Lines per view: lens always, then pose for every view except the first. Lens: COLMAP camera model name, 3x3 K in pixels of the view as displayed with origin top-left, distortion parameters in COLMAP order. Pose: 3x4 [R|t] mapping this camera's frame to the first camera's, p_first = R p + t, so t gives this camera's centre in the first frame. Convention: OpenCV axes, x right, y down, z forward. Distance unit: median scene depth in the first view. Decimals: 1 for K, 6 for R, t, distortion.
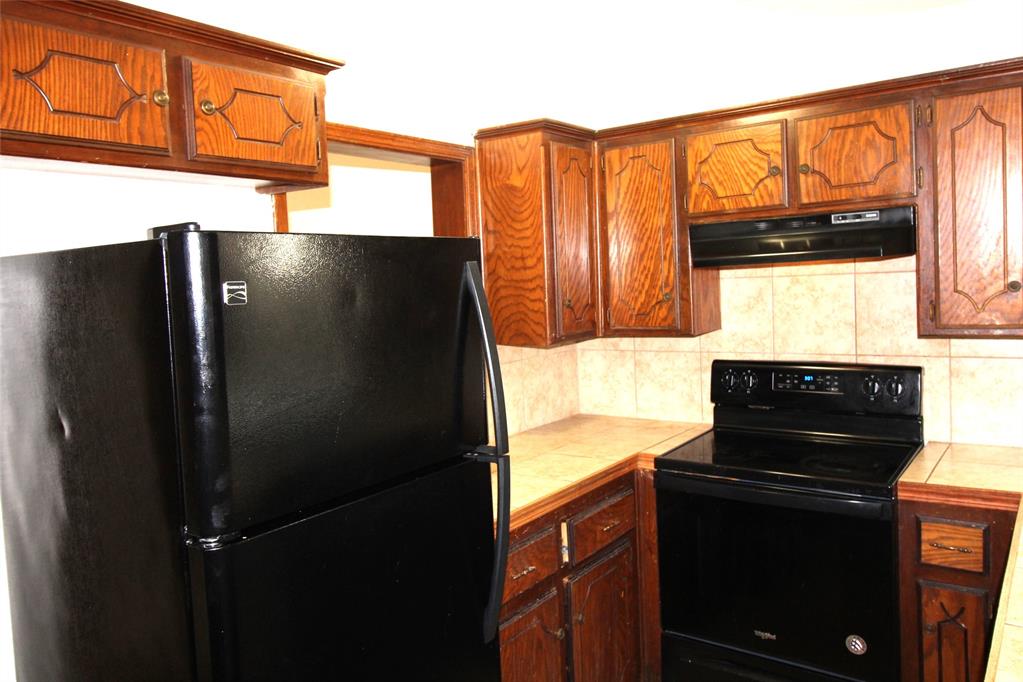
lens RADIAL K [[770.1, 0, 519.1], [0, 770.1, 334.6], [0, 0, 1]] dist [0.020856, -0.019662]
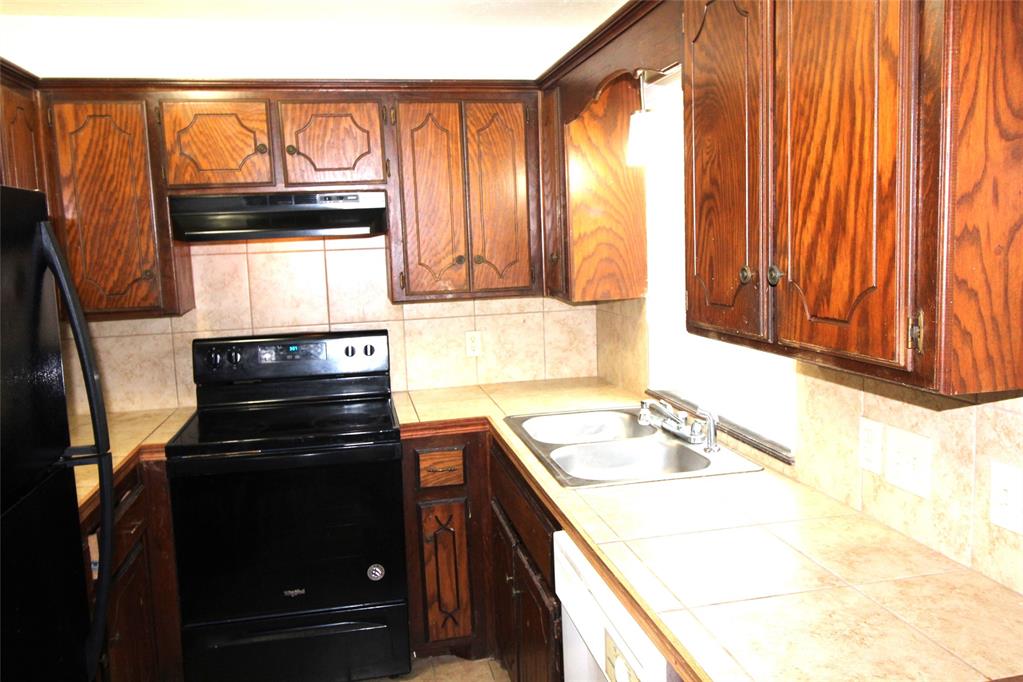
lens RADIAL K [[770.1, 0, 509.3], [0, 770.1, 335.5], [0, 0, 1]] dist [0.020856, -0.019662]
pose [[0.683267, -0.072133, 0.726597, -0.205737], [0.059369, 0.997302, 0.043178, 0.010947], [-0.727751, 0.013636, 0.685706, 0.057248]]
